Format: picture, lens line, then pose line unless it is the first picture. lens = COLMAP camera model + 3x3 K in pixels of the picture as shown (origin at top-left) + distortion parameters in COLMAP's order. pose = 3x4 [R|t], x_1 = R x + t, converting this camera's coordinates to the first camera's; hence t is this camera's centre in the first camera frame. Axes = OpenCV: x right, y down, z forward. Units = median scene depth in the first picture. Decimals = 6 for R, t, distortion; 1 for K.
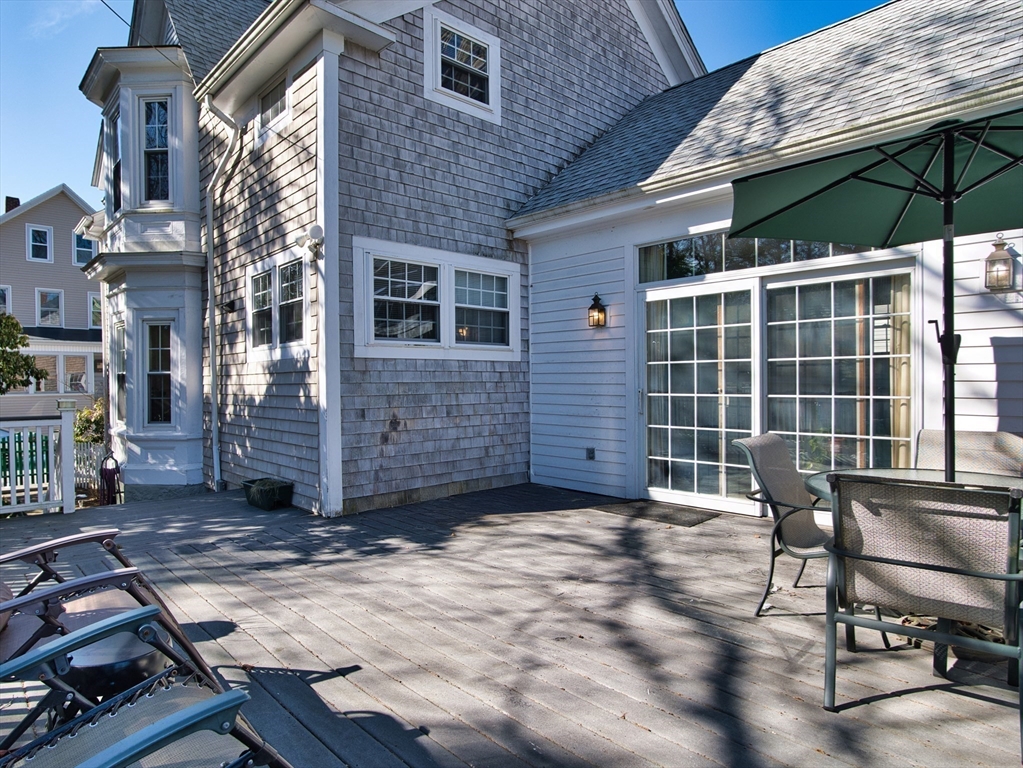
lens RADIAL K [[611.5, 0, 506.8], [0, 611.5, 385.0], [0, 0, 1]] dist [-0.039470, 0.019969]
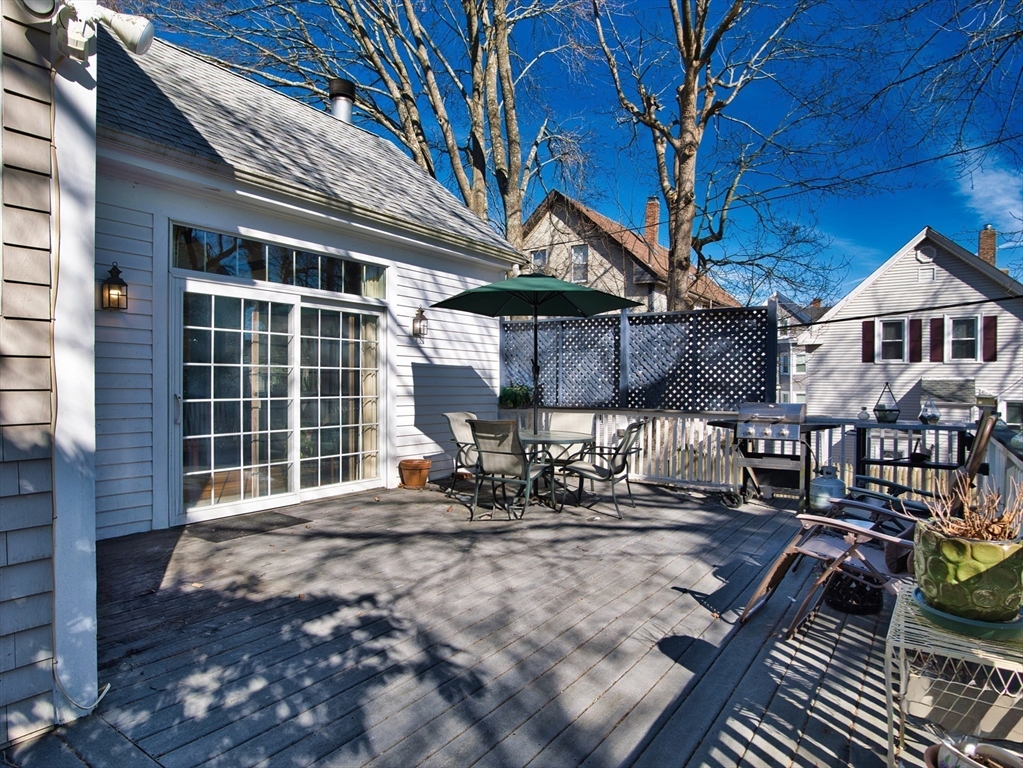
lens RADIAL K [[611.5, 0, 508.4], [0, 611.5, 378.0], [0, 0, 1]] dist [-0.039470, 0.019969]
pose [[-0.205773, 0.012980, 0.978514, -0.967097], [-0.000252, 0.999911, -0.013317, -0.006079], [-0.978600, -0.002987, -0.205751, 1.030922]]
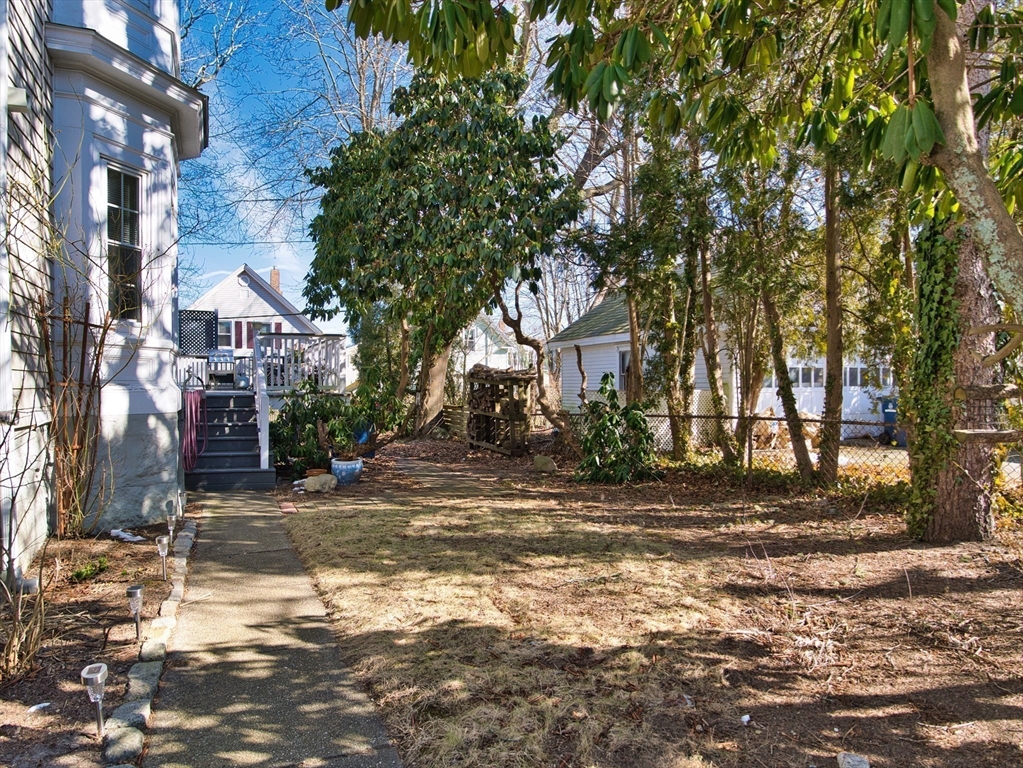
lens RADIAL K [[611.5, 0, 510.2], [0, 611.5, 387.1], [0, 0, 1]] dist [-0.039470, 0.019969]
pose [[-0.953172, 0.001537, 0.302424, -2.538665], [0.004134, 0.999960, 0.007945, 0.246011], [-0.302400, 0.008823, -0.953140, 3.154927]]
